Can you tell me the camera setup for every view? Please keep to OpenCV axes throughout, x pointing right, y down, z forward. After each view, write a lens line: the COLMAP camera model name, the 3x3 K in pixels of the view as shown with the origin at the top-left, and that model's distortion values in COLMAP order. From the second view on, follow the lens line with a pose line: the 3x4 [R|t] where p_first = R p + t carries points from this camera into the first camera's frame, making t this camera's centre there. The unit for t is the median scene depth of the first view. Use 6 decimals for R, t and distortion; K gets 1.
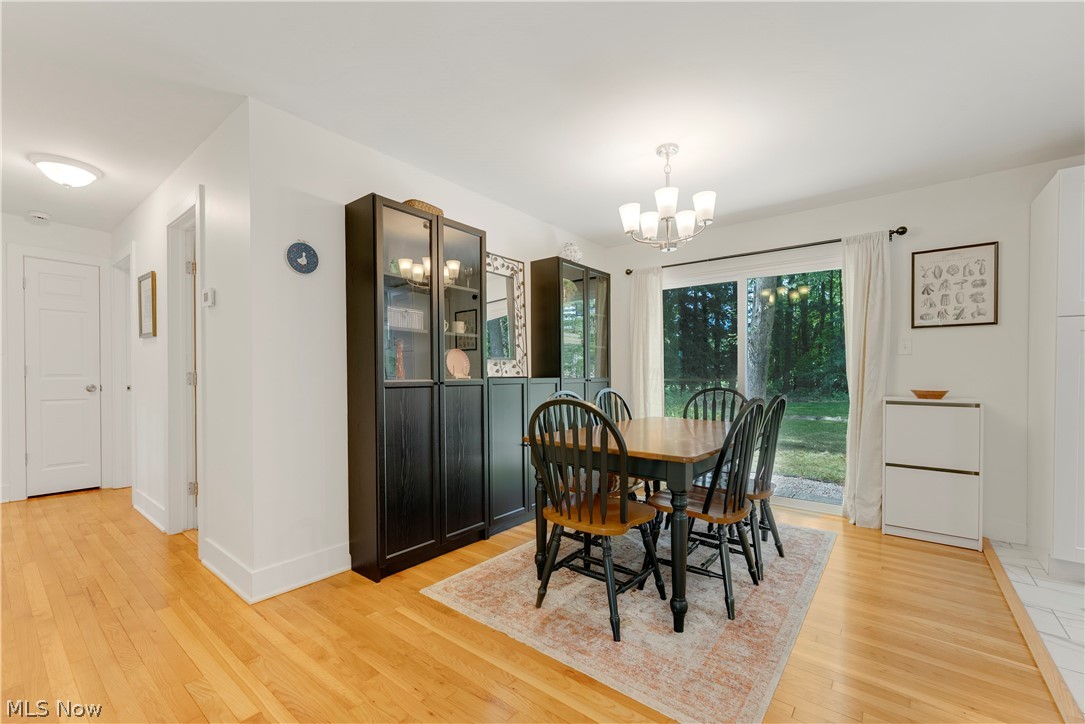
lens RADIAL K [[445.5, 0, 543.0], [0, 445.5, 368.4], [0, 0, 1]] dist [0.000590, -0.000155]
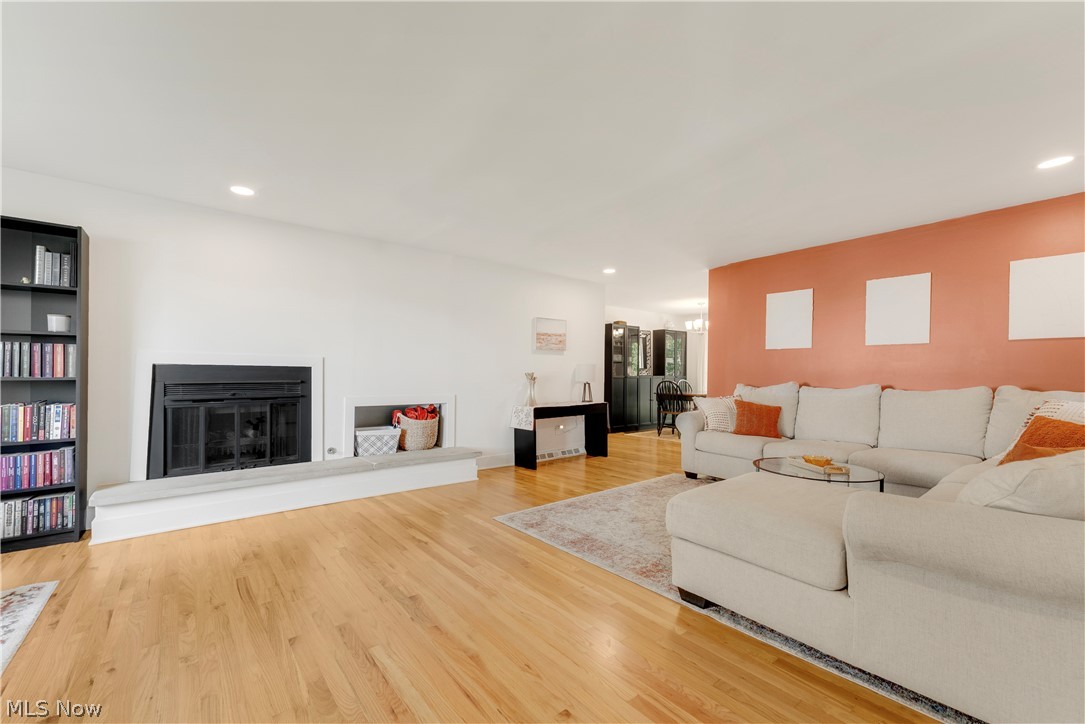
lens RADIAL K [[445.5, 0, 543.0], [0, 445.5, 368.4], [0, 0, 1]] dist [0.000590, -0.000155]
pose [[0.975850, 0.000203, -0.218441, -0.084308], [-0.000487, 0.999999, -0.001243, -0.018798], [0.218441, 0.001320, 0.975849, -1.639445]]
